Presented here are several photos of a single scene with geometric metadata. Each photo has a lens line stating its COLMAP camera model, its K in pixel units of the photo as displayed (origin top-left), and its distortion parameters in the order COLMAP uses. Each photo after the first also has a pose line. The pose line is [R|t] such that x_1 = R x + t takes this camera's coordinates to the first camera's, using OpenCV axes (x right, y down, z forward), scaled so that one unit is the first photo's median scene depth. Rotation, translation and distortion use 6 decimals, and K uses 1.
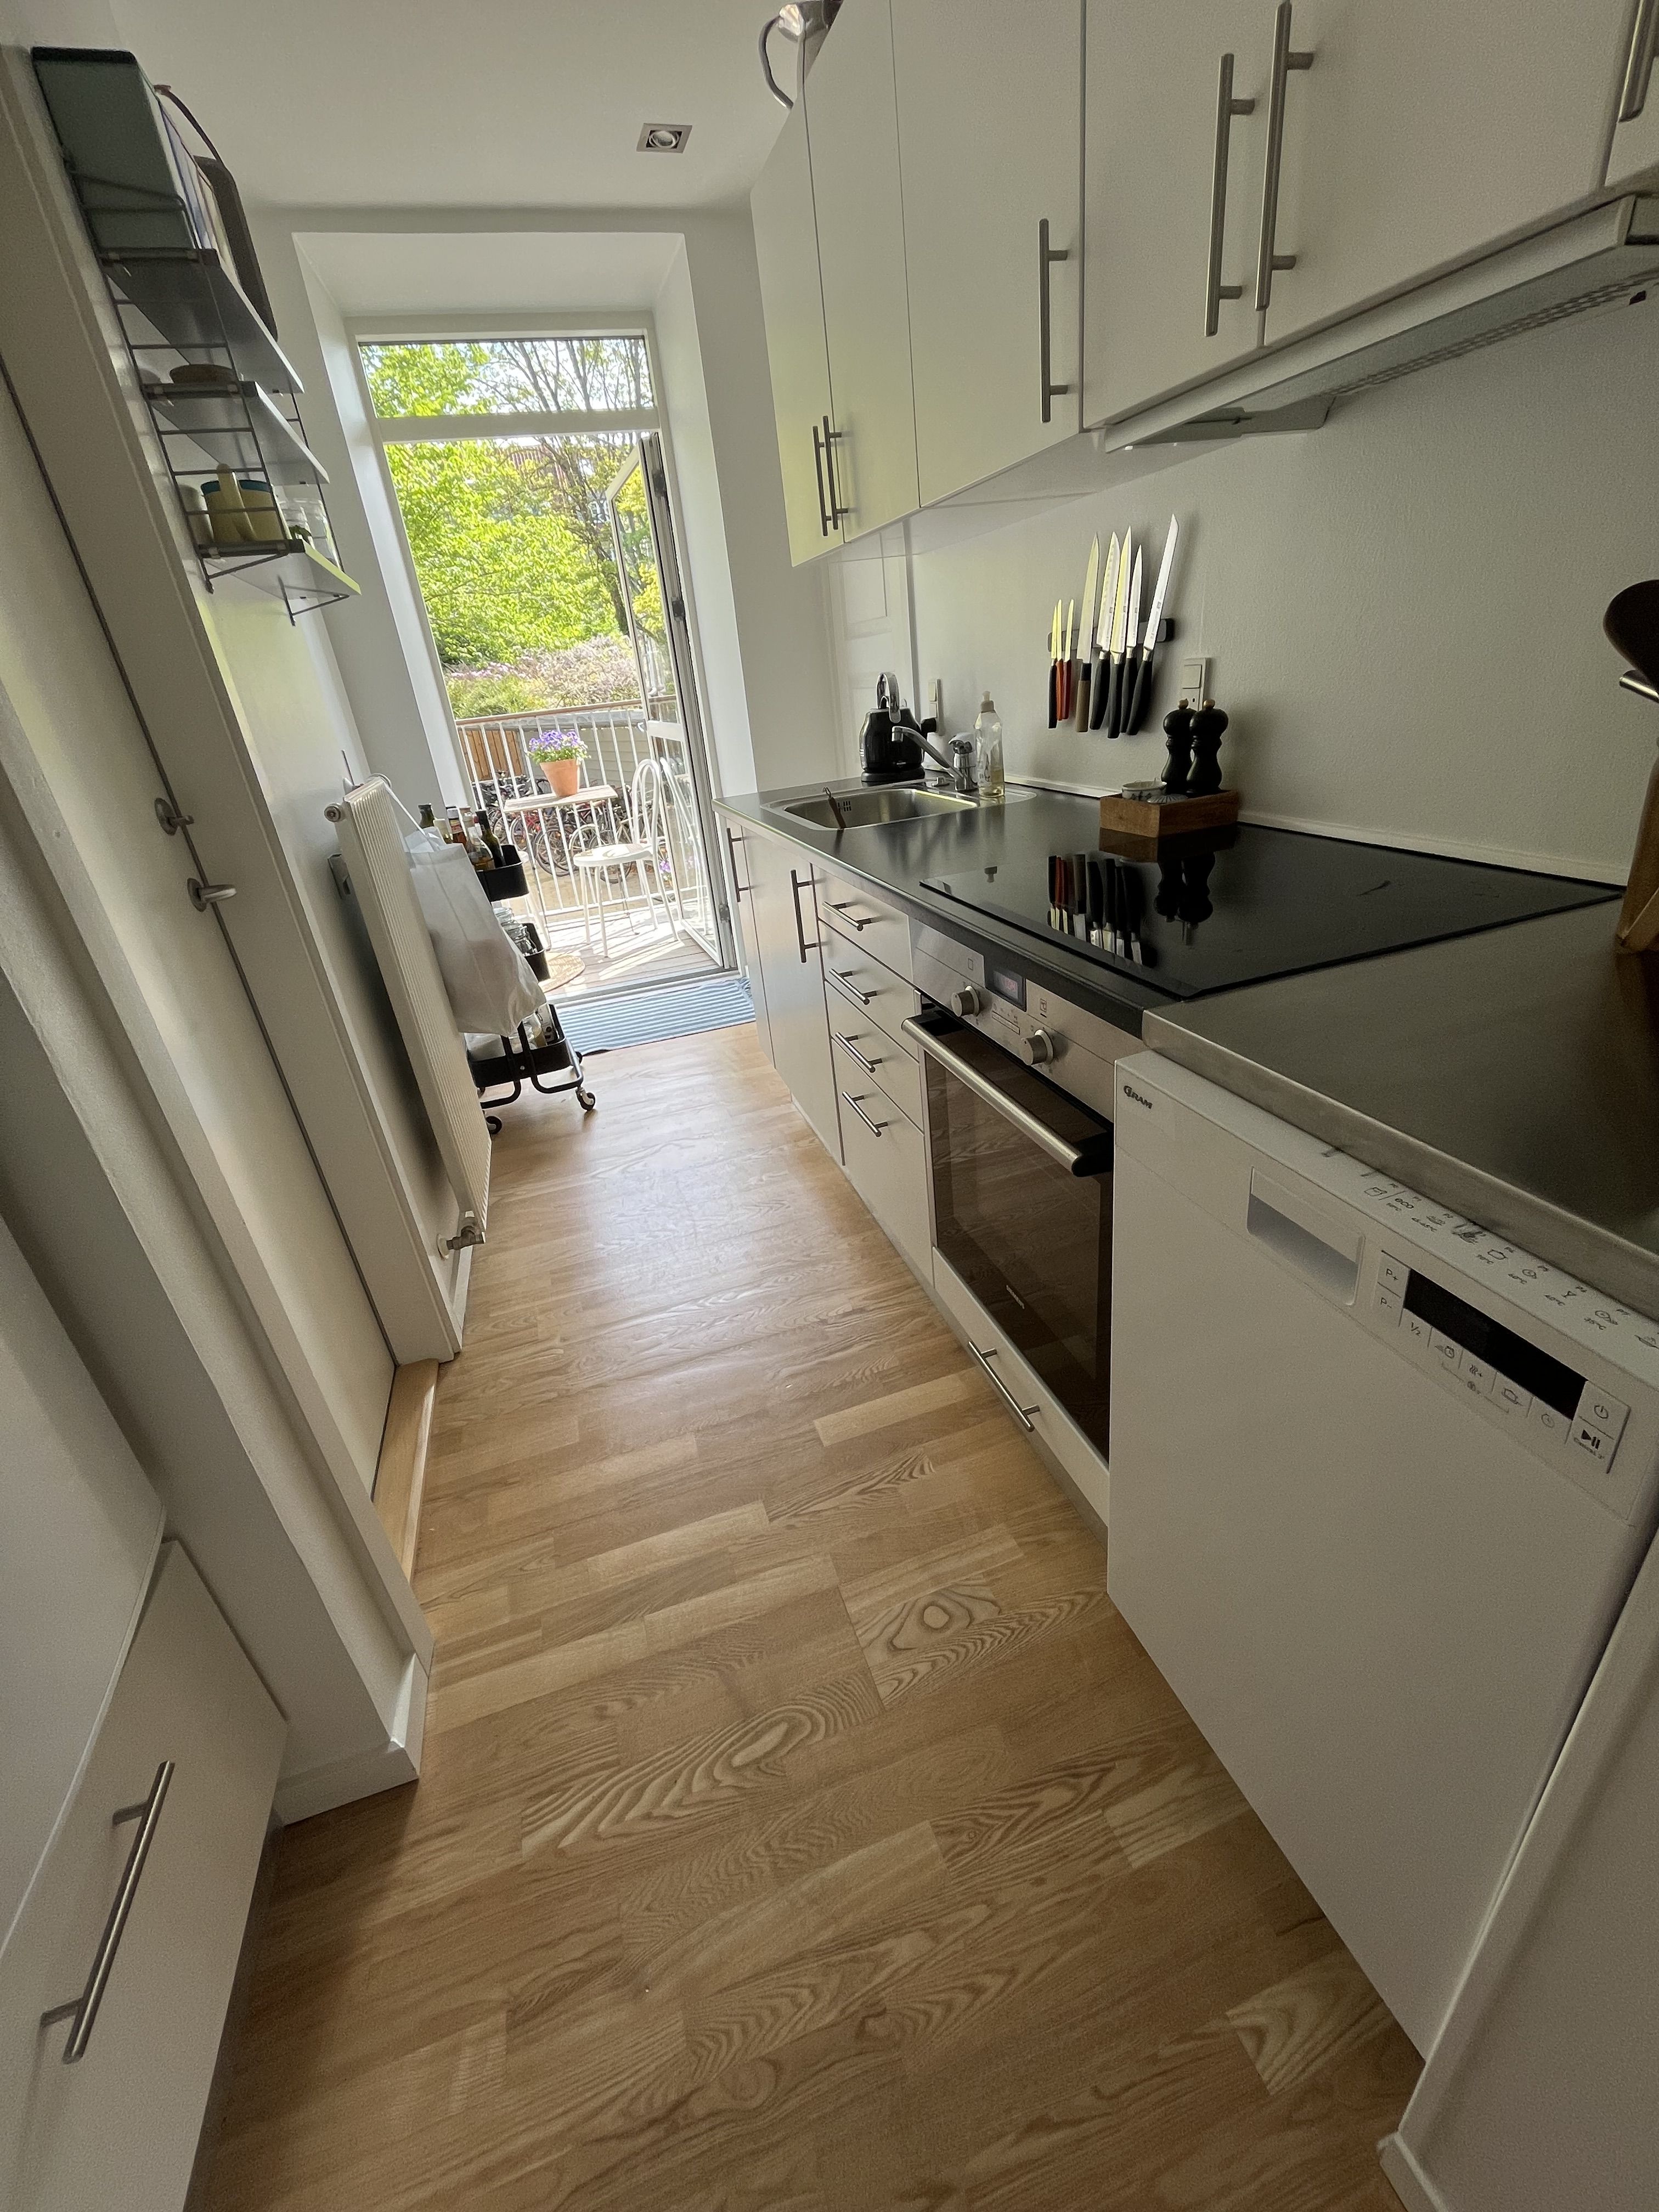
lens RADIAL K [[898.9, 0, 822.2], [0, 898.9, 1105.1], [0, 0, 1]] dist [-0.000979, 0.000010]
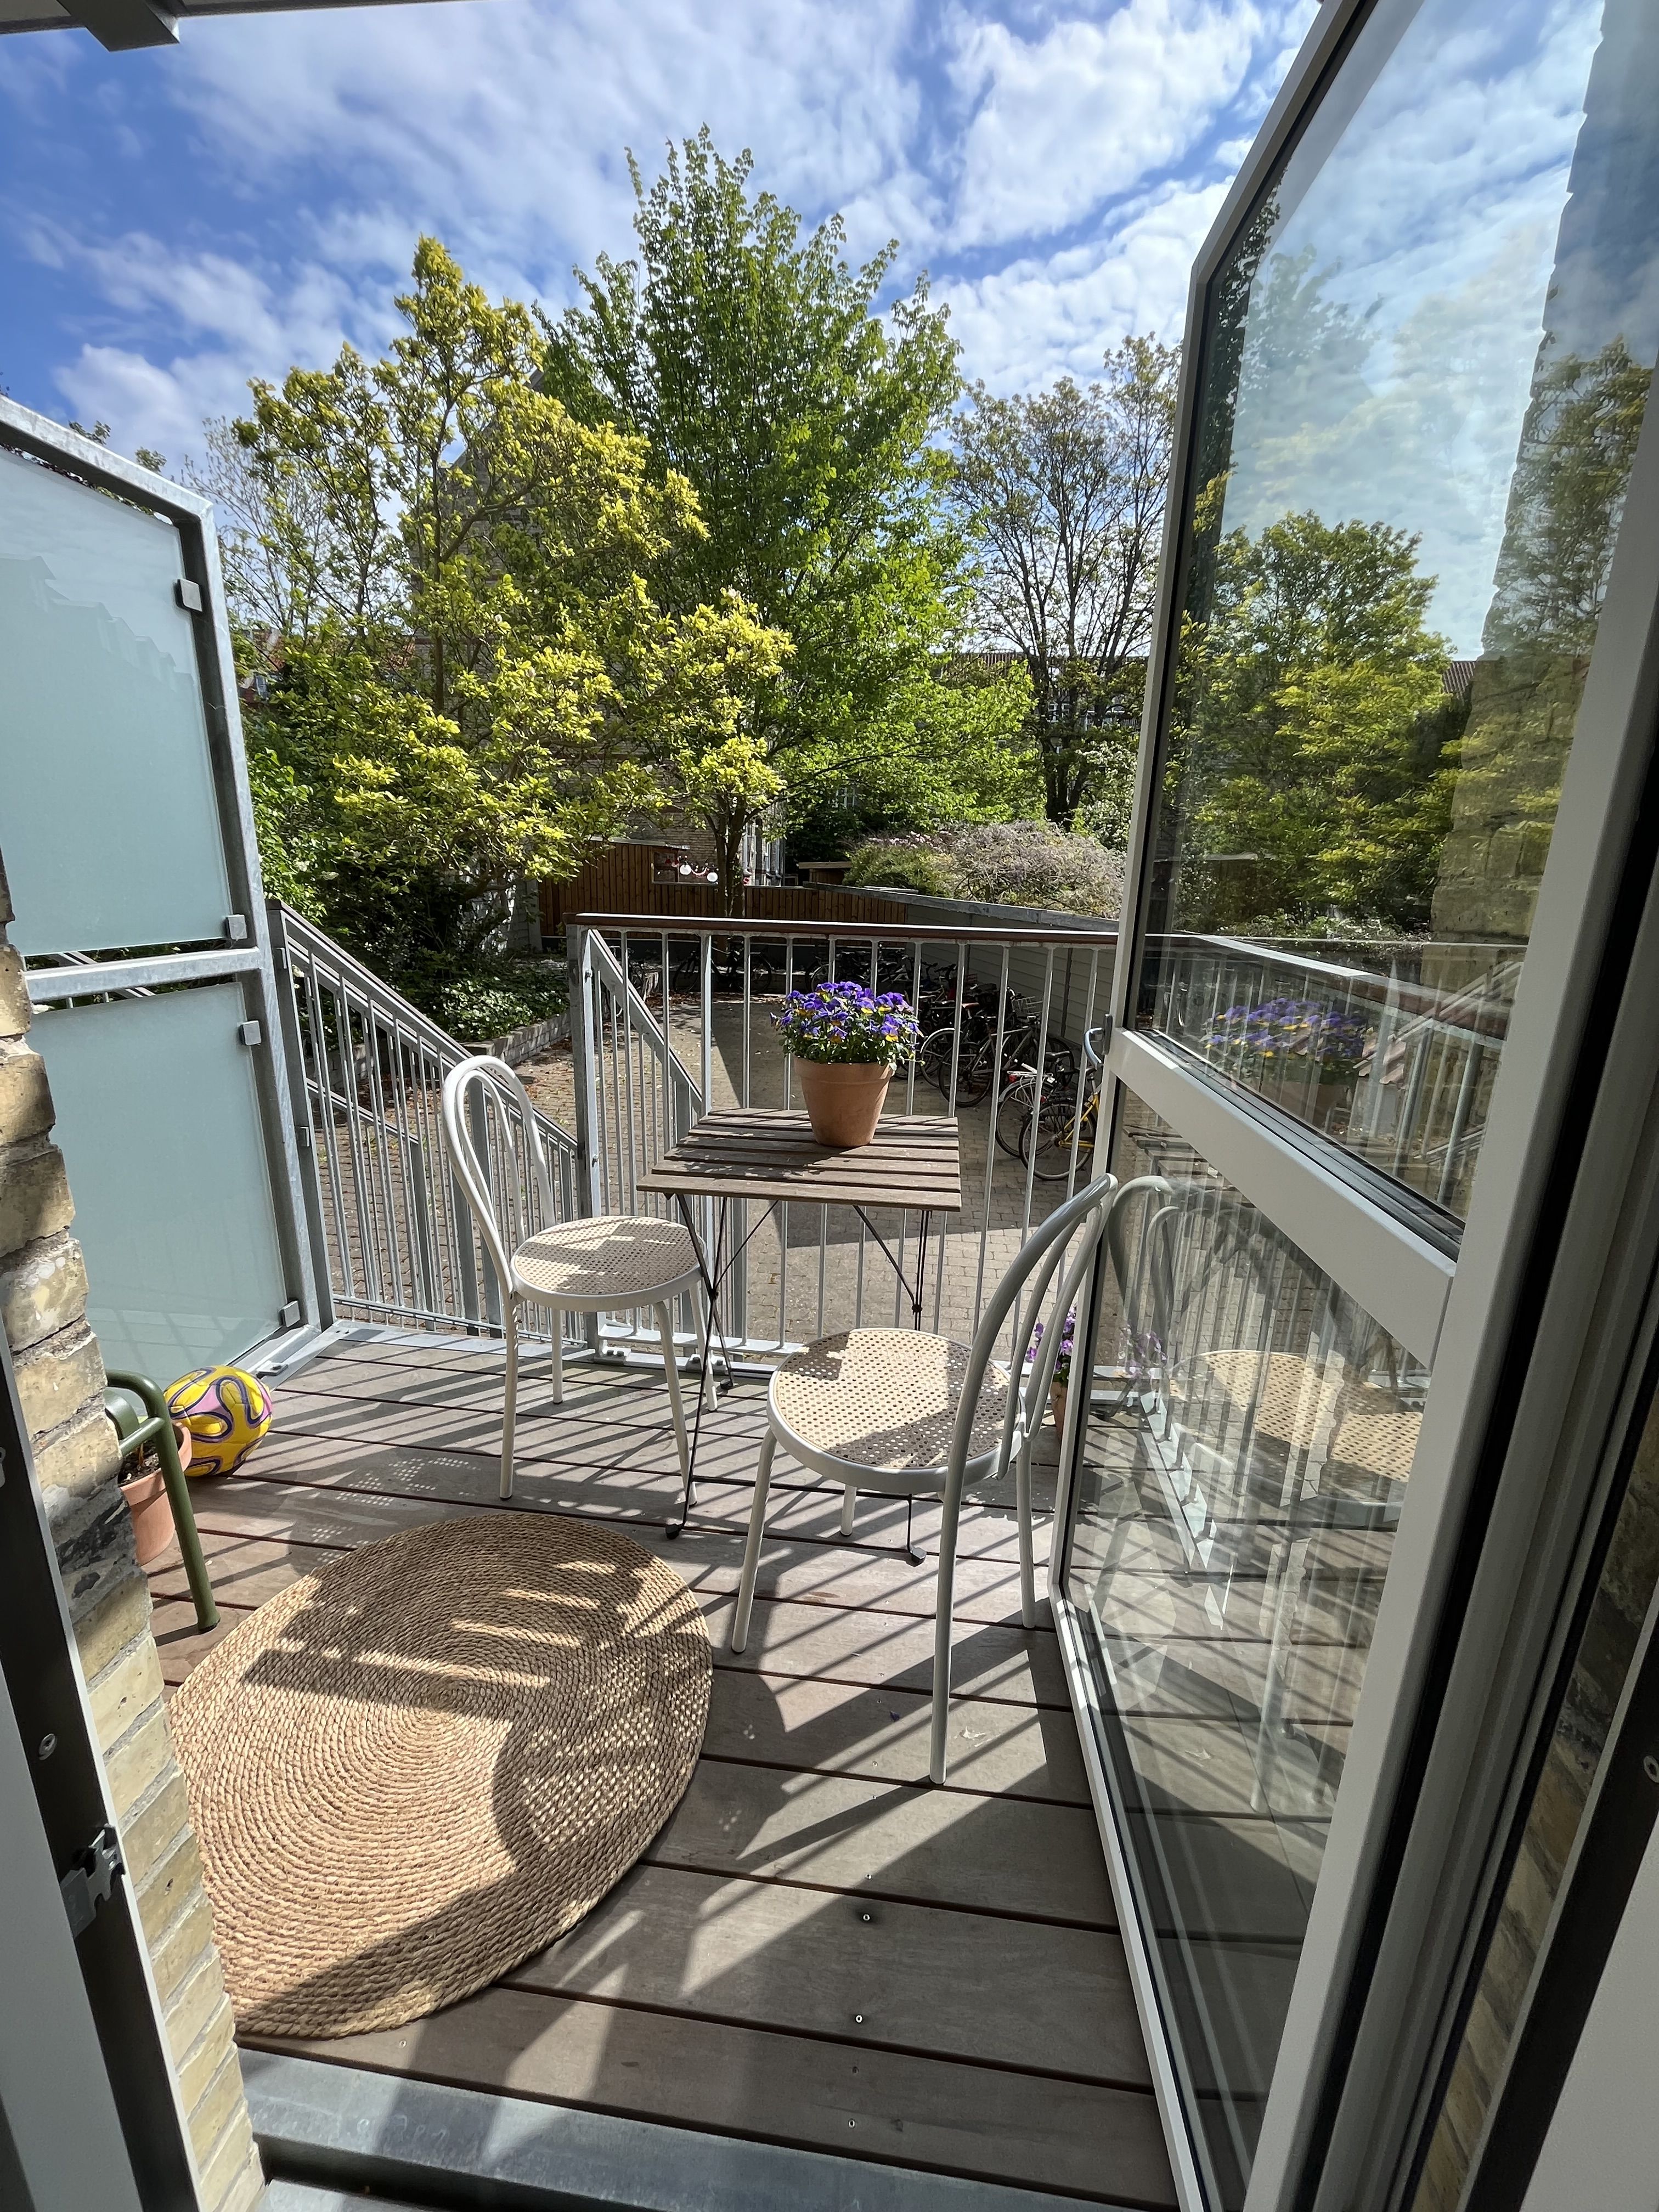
lens RADIAL K [[898.9, 0, 822.2], [0, 898.9, 1105.1], [0, 0, 1]] dist [-0.000979, 0.000010]
pose [[0.904056, 0.224288, -0.363839, -0.426373], [-0.285362, 0.950477, -0.123139, -0.856578], [0.318202, 0.215150, 0.923287, 1.775327]]
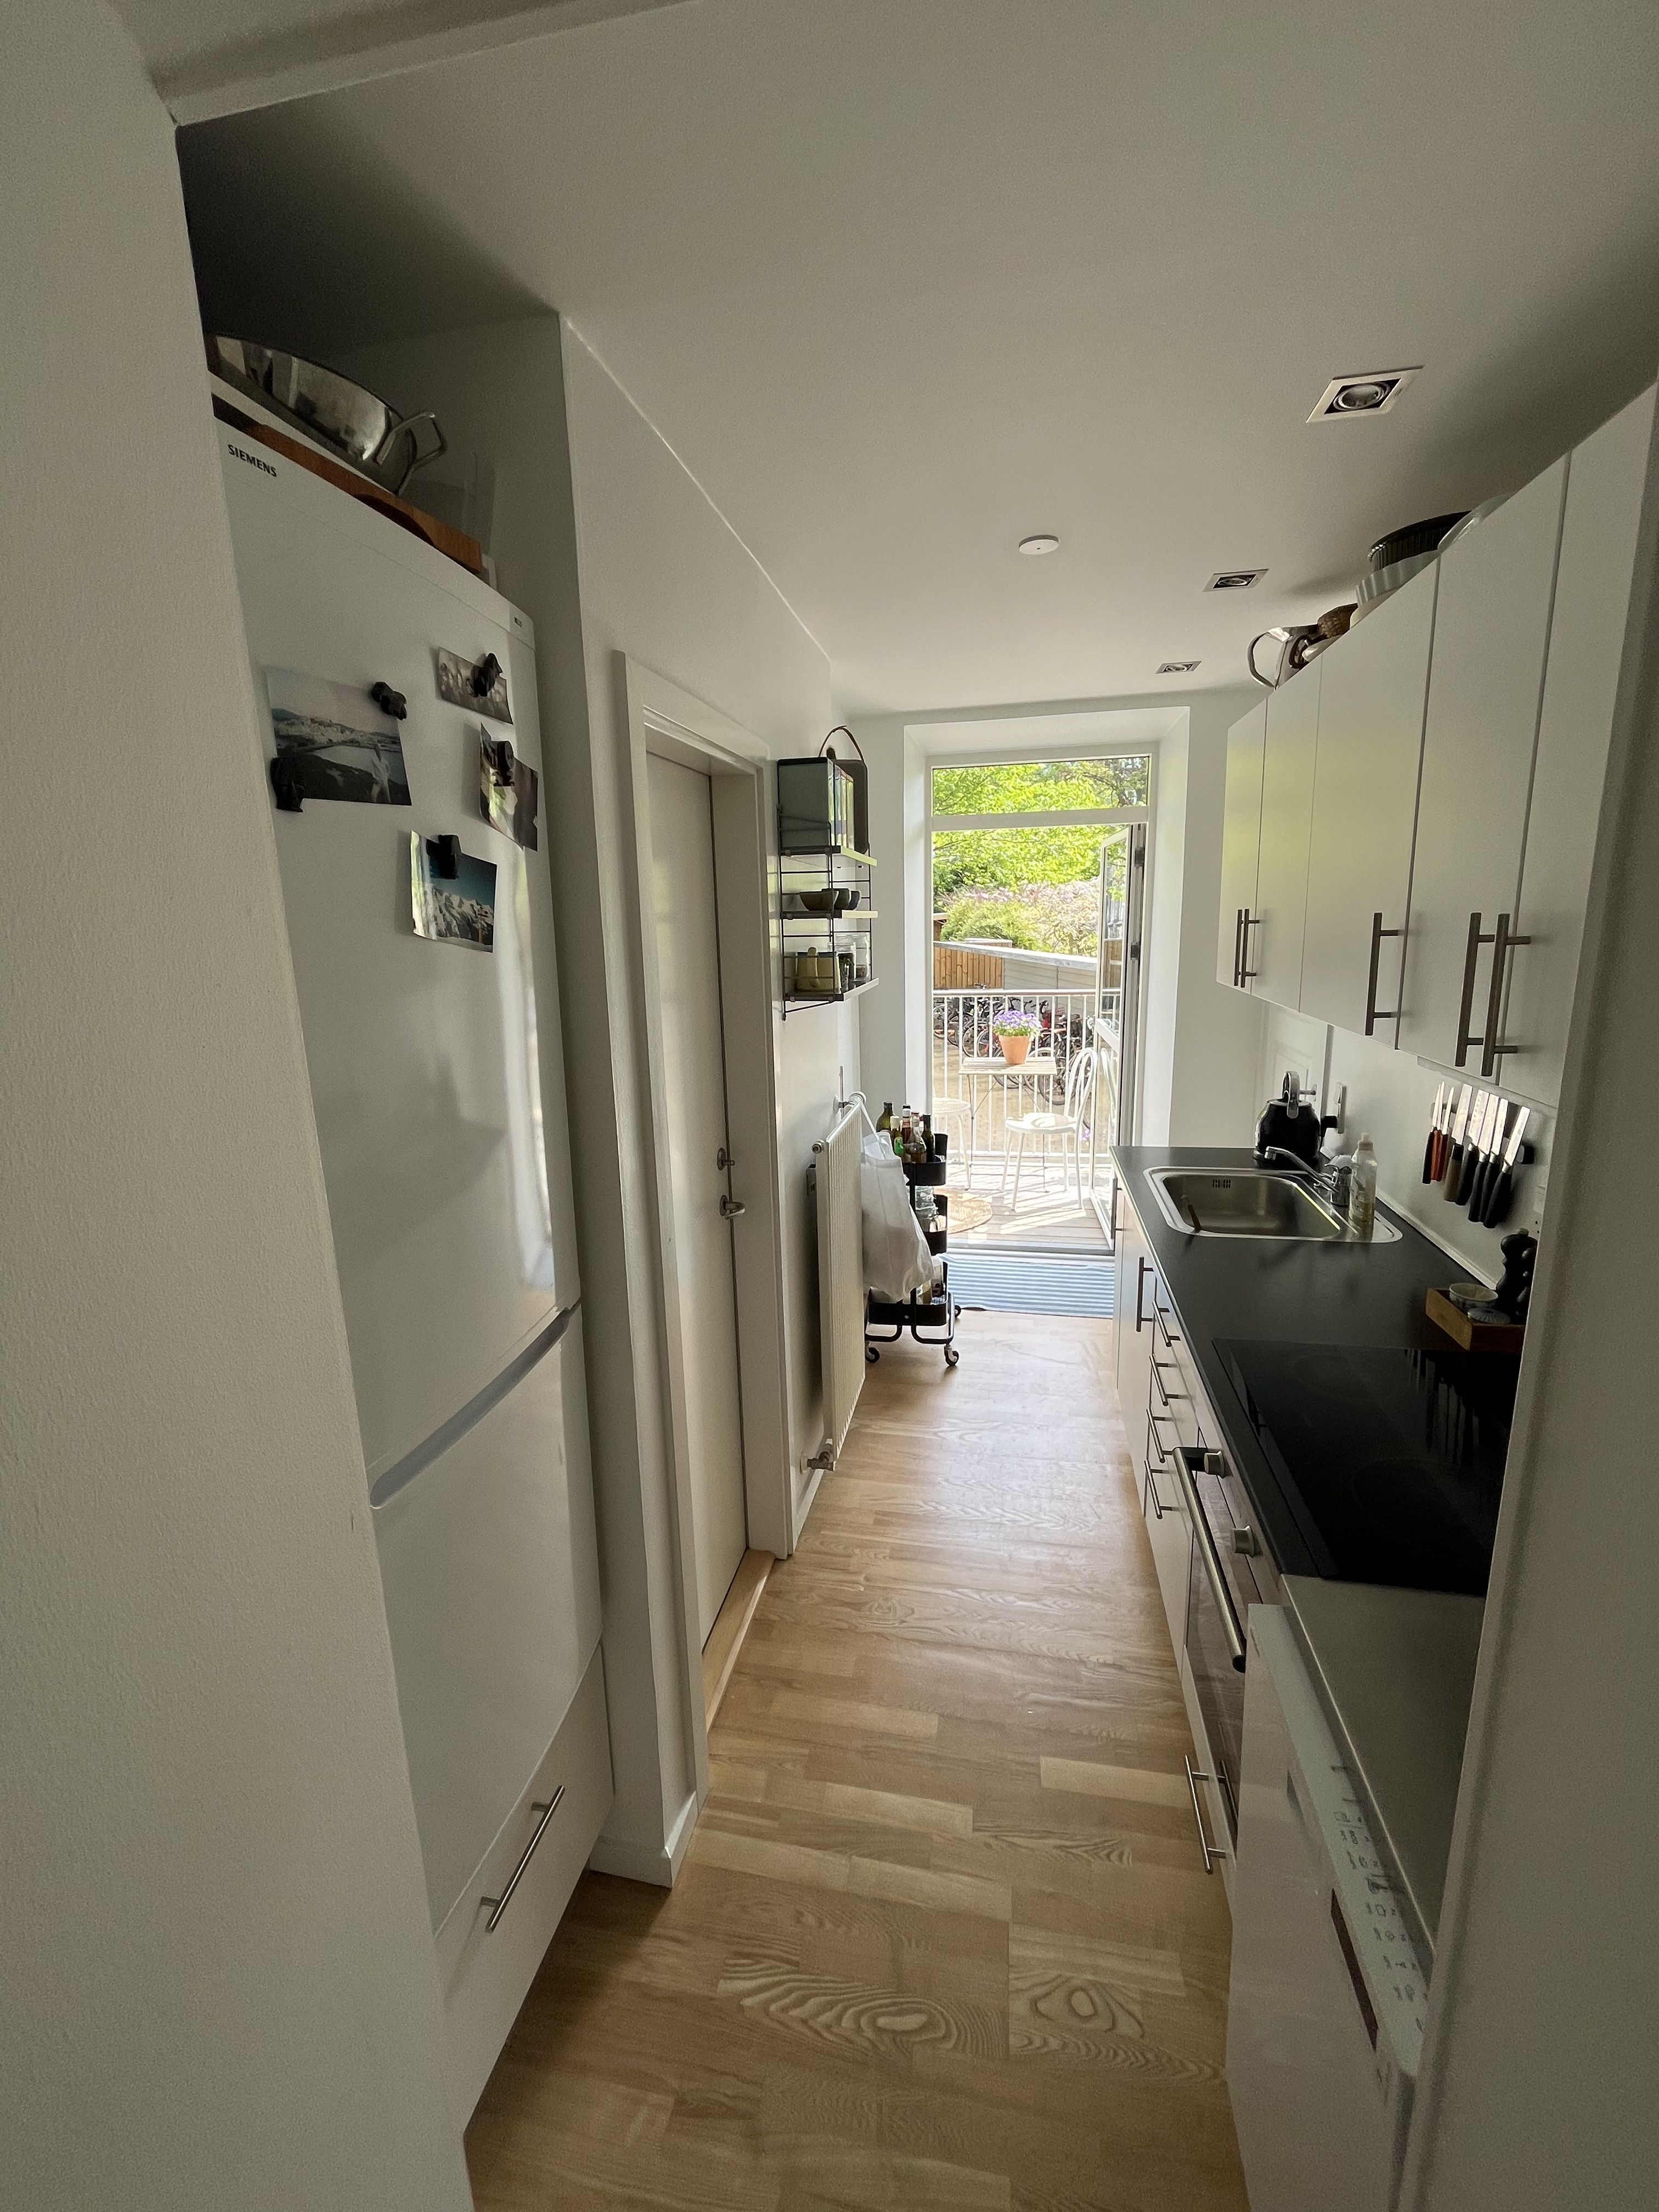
lens RADIAL K [[898.9, 0, 822.2], [0, 898.9, 1105.1], [0, 0, 1]] dist [-0.000979, 0.000010]
pose [[0.869262, 0.177031, -0.461567, 0.119368], [-0.268277, 0.953164, -0.139661, -0.182242], [0.415225, 0.245230, 0.876042, -0.278110]]
